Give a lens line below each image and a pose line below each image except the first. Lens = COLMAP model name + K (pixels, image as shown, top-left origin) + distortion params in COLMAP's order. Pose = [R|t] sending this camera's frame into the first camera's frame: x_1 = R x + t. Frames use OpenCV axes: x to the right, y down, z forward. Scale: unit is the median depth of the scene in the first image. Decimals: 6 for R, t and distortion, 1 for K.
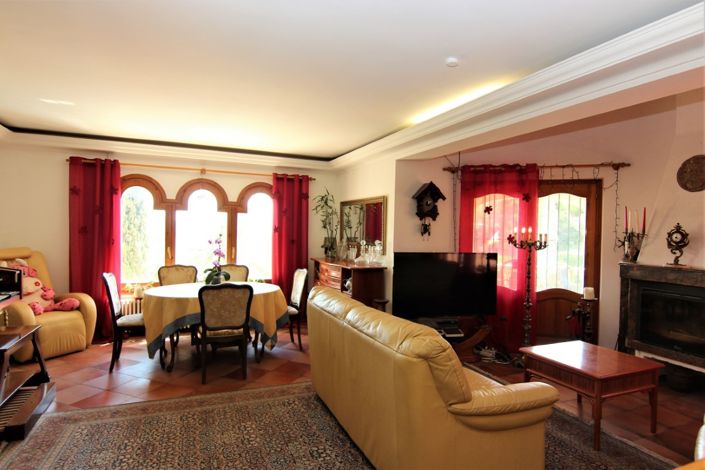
lens RADIAL K [[427.7, 0, 352.5], [0, 427.7, 235.0], [0, 0, 1]] dist [-0.001052, -0.001820]
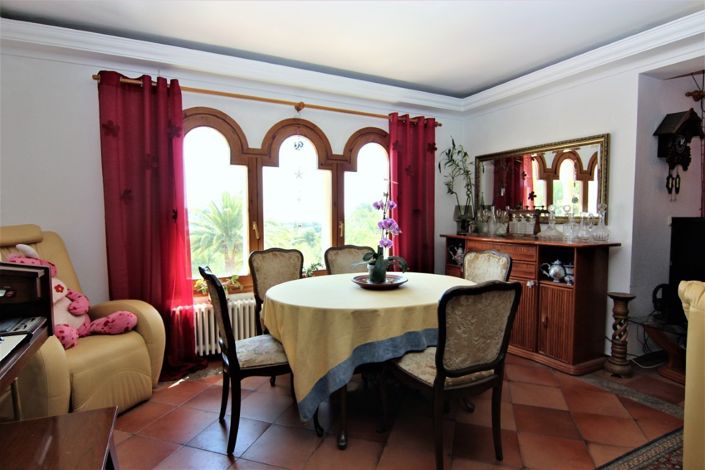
lens RADIAL K [[400.9, 0, 352.5], [0, 400.9, 235.0], [0, 0, 1]] dist [-0.000082, -0.000317]
pose [[0.997303, -0.024299, 0.069261, -0.351180], [0.021232, 0.998776, 0.044680, 0.026010], [-0.070262, -0.043089, 0.996598, 0.407562]]
